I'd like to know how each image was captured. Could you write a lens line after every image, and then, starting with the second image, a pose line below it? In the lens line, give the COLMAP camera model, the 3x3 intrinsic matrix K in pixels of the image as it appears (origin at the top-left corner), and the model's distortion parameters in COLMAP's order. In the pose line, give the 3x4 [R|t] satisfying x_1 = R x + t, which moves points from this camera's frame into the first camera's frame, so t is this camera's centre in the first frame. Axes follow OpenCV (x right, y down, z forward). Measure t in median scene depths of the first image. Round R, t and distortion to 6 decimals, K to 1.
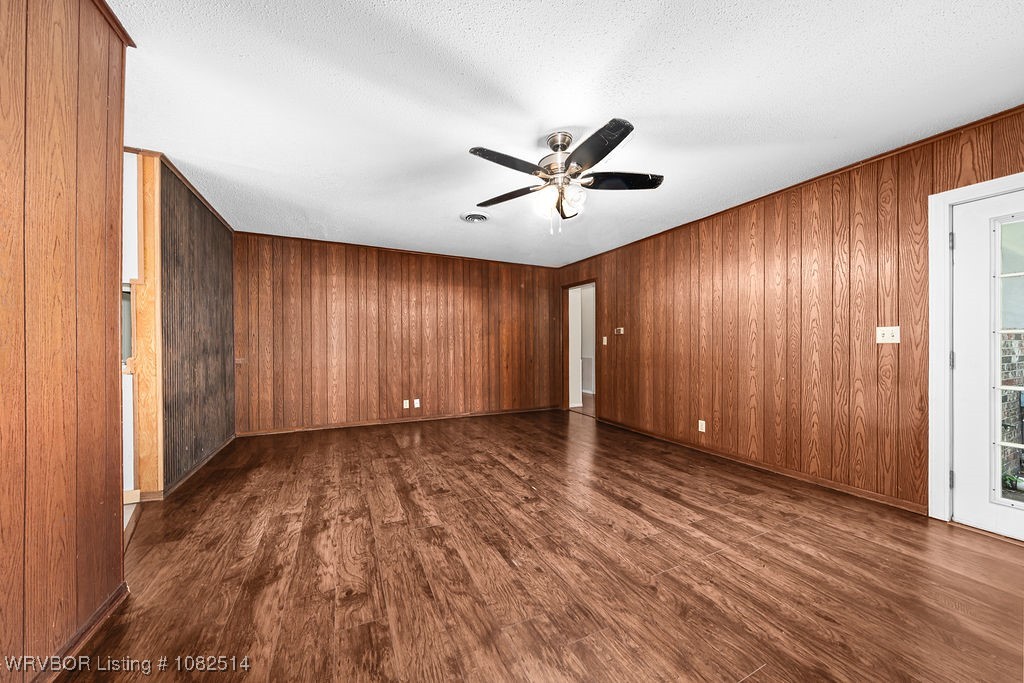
lens RADIAL K [[348.9, 0, 506.4], [0, 348.9, 344.3], [0, 0, 1]] dist [-0.002726, -0.000268]
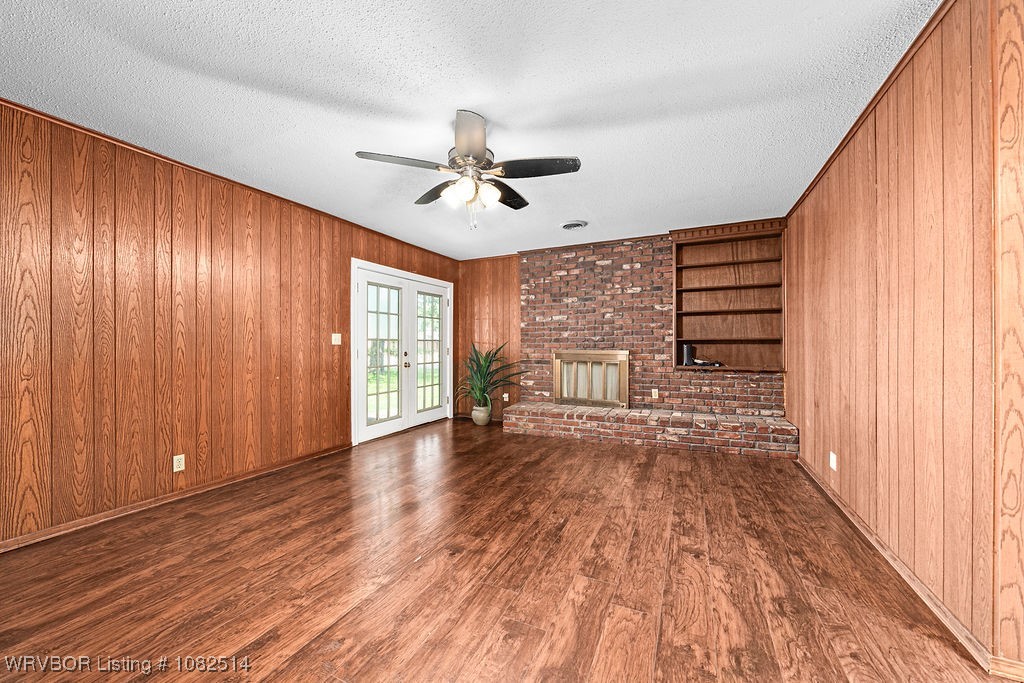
lens RADIAL K [[393.3, 0, 507.5], [0, 393.3, 344.3], [0, 0, 1]] dist [-0.001200, -0.000198]
pose [[-0.638829, 0.000345, 0.769349, -0.655602], [-0.001691, 0.999997, -0.001853, -0.000849], [-0.769347, -0.002485, -0.638827, 1.442315]]
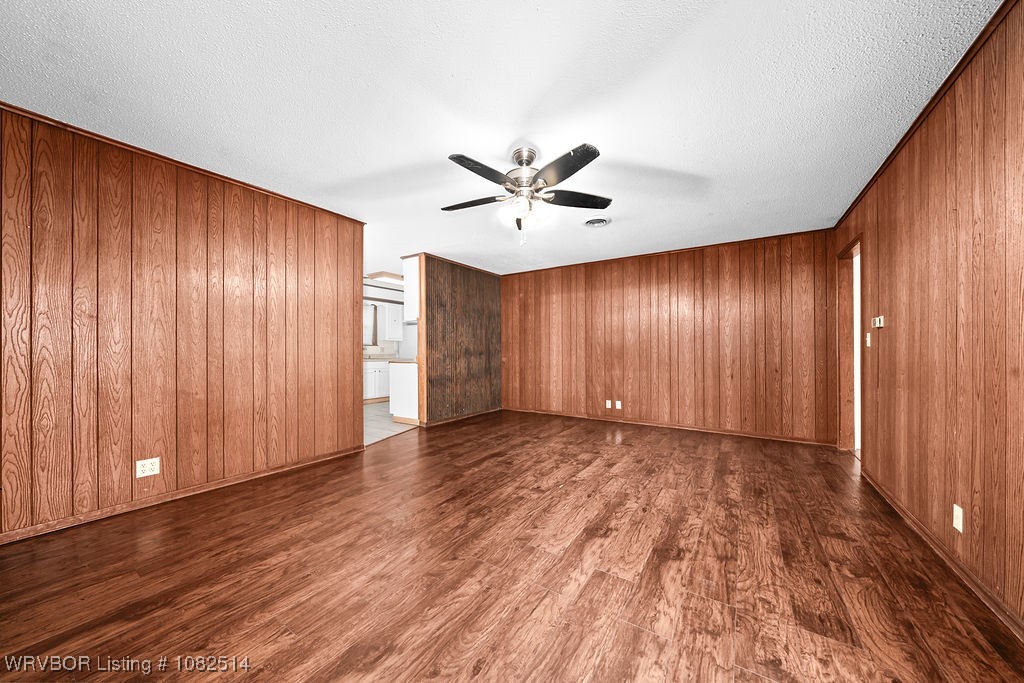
lens RADIAL K [[350.9, 0, 503.9], [0, 350.9, 351.2], [0, 0, 1]] dist [-0.002169, -0.000176]
pose [[0.512211, -0.000751, -0.858859, 0.940232], [0.003680, 0.999992, 0.001321, 0.013829], [0.858852, -0.003837, 0.512210, 0.349456]]
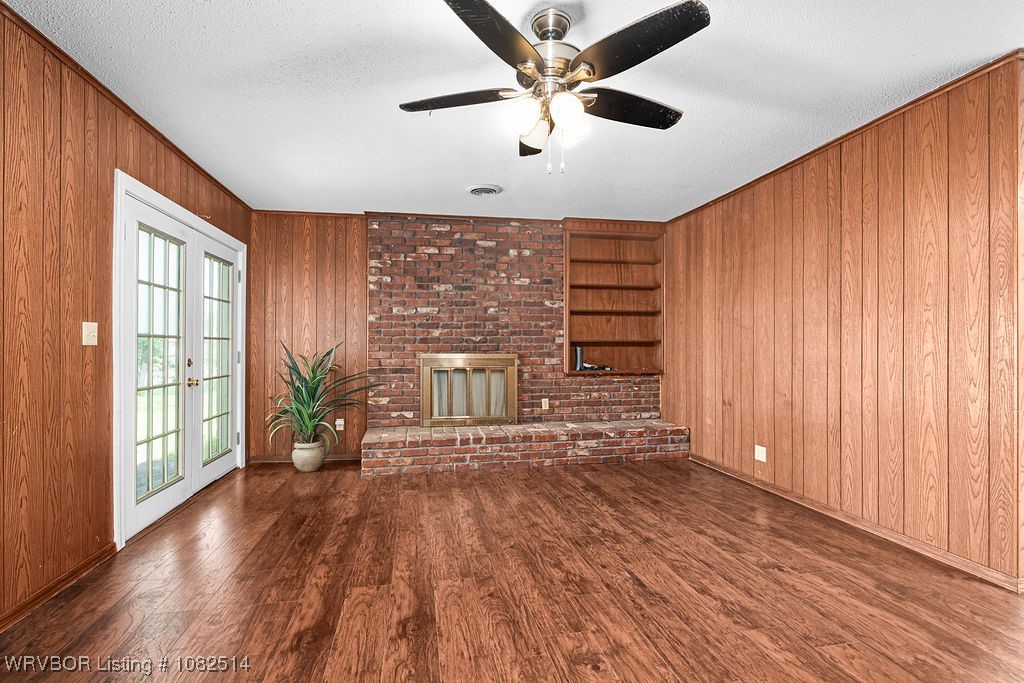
lens RADIAL K [[487.8, 0, 511.5], [0, 487.8, 345.0], [0, 0, 1]] dist [0.003343, 0.000430]
pose [[-0.971015, -0.001196, 0.239015, 0.009515], [-0.002765, 0.999977, -0.006231, 0.001386], [-0.239002, -0.006711, -0.970996, 1.683141]]
